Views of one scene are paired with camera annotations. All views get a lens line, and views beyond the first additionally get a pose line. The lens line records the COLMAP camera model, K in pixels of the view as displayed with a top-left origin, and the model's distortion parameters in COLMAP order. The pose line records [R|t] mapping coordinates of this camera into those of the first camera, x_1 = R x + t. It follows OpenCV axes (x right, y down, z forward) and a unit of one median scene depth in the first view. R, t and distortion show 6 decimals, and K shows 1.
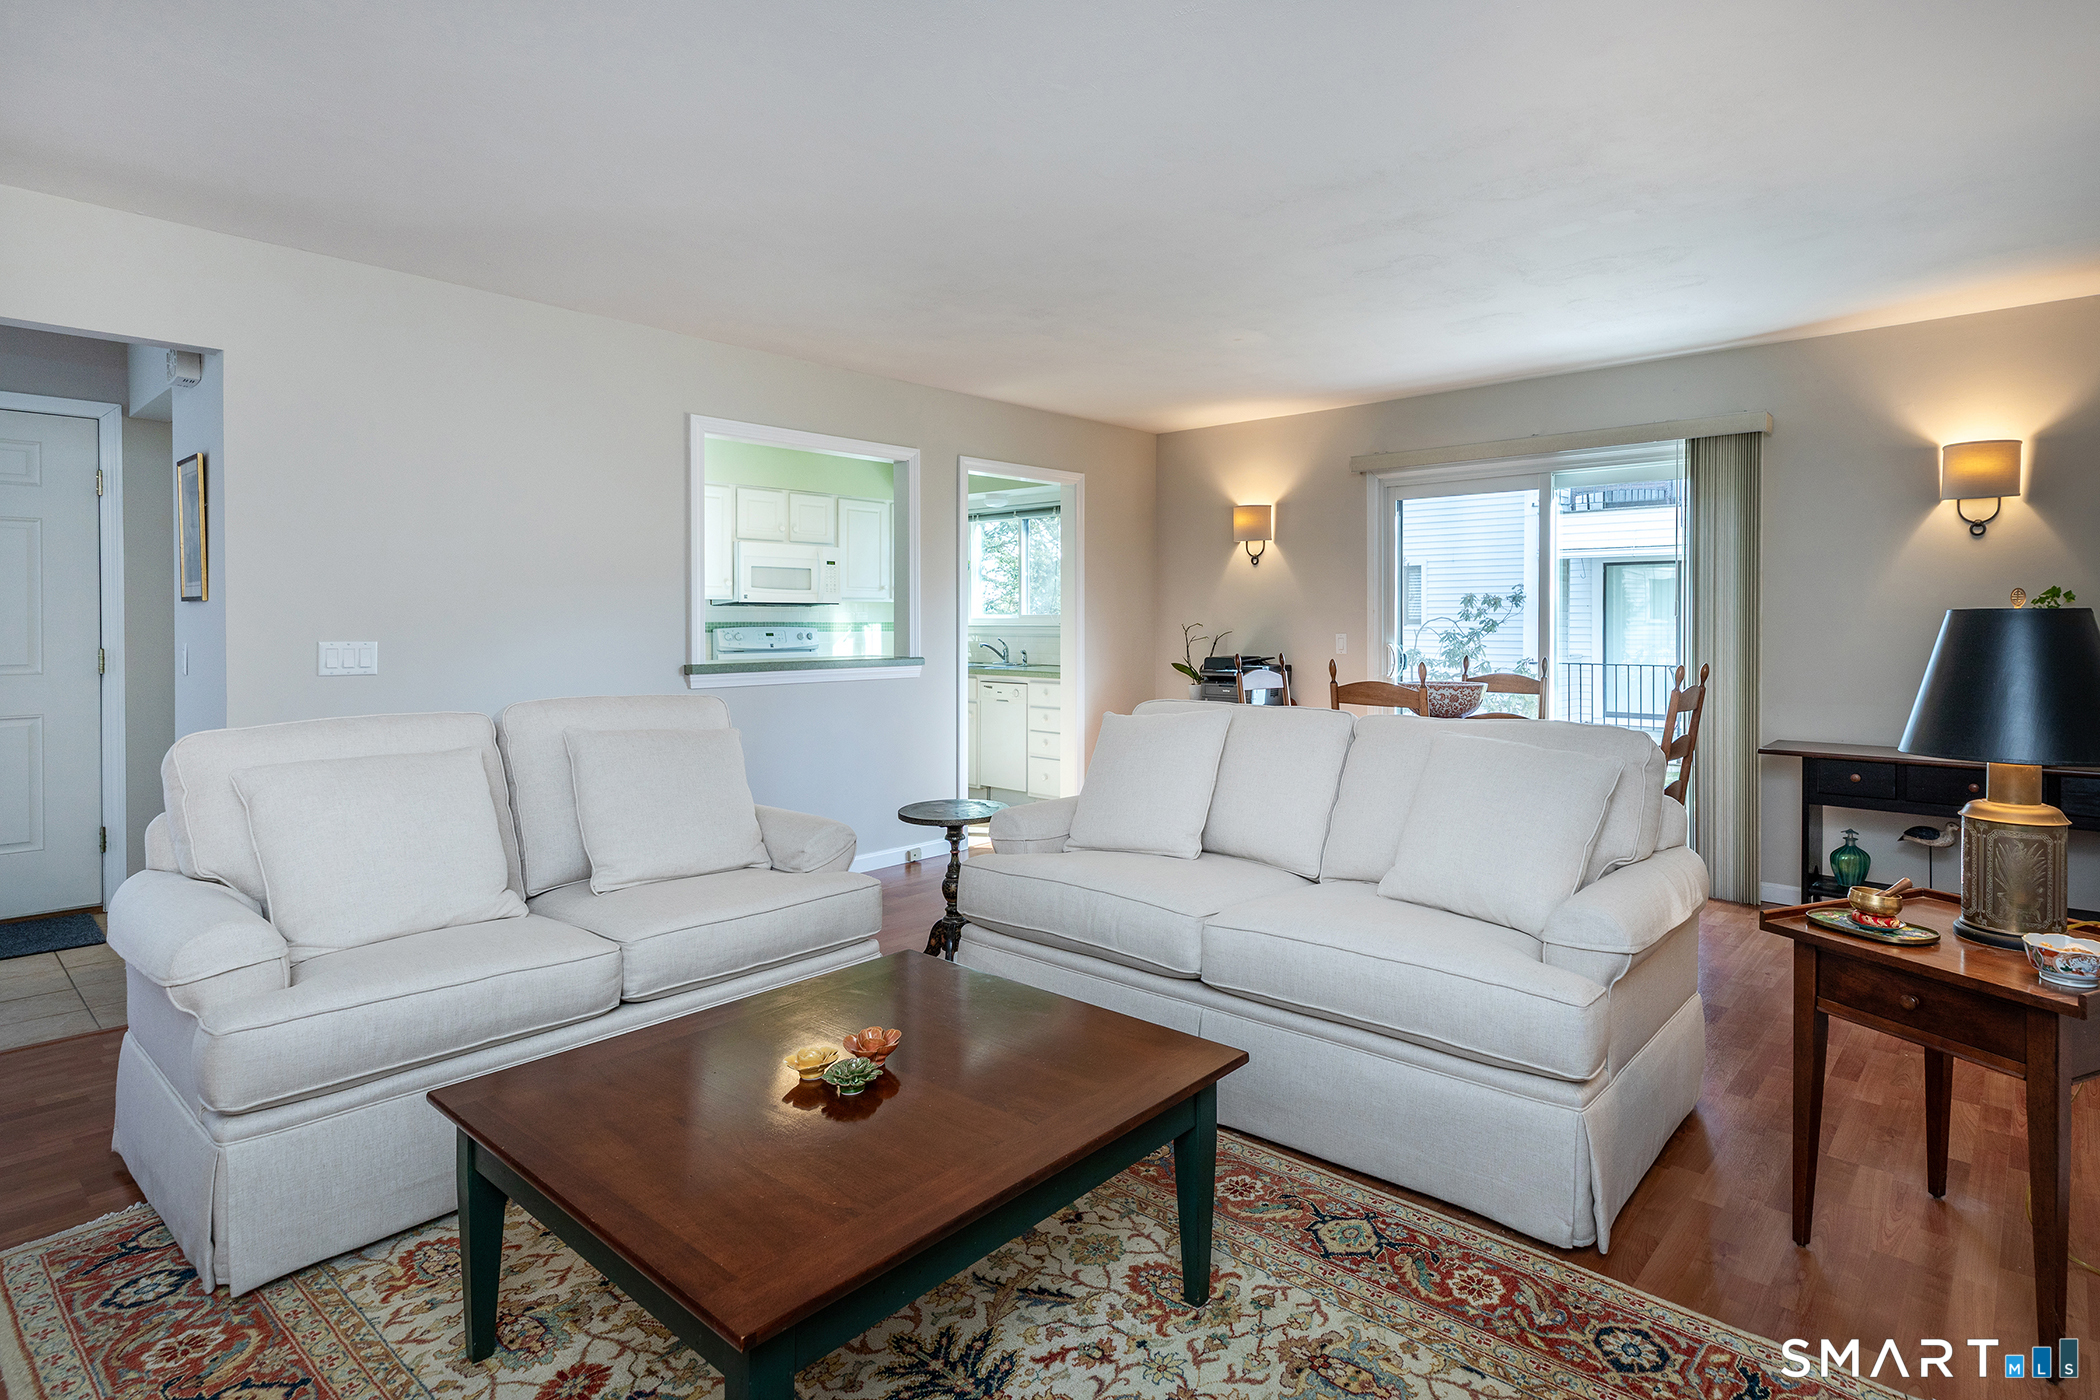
lens RADIAL K [[1074.9, 0, 1052.3], [0, 1074.9, 638.8], [0, 0, 1]] dist [-0.000018, -0.000008]
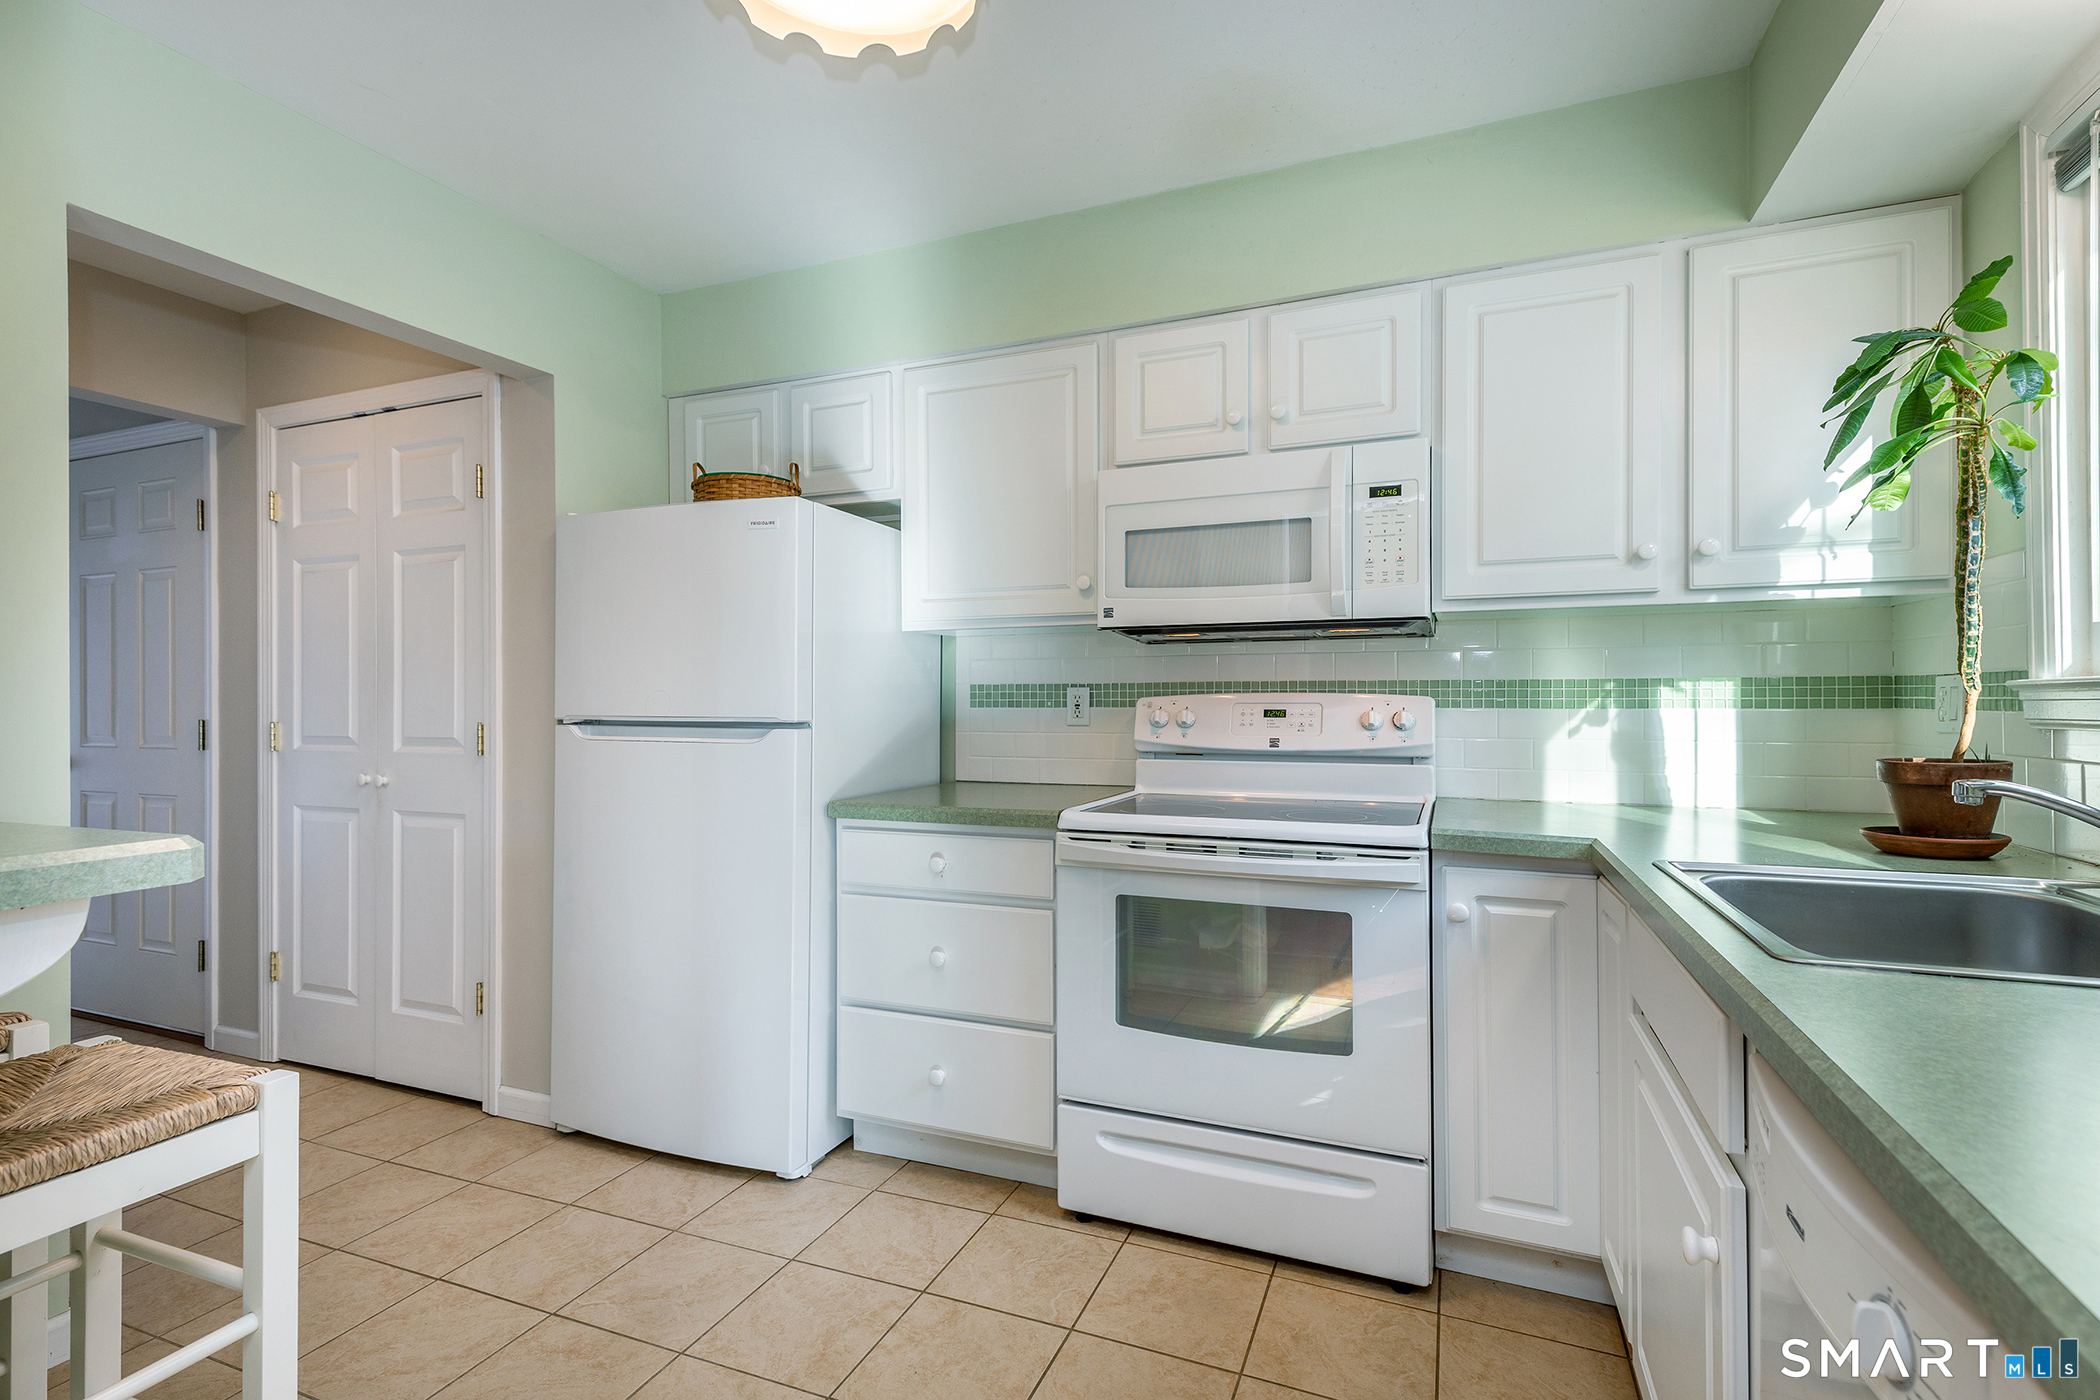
lens RADIAL K [[987.3, 0, 1050.0], [0, 987.3, 700.0], [0, 0, 1]] dist [0.001270, 0.000116]
pose [[0.332016, -0.004376, -0.943264, 0.035758], [-0.006024, 0.999959, -0.006759, -0.005758], [0.943254, 0.007926, 0.331976, 0.812453]]
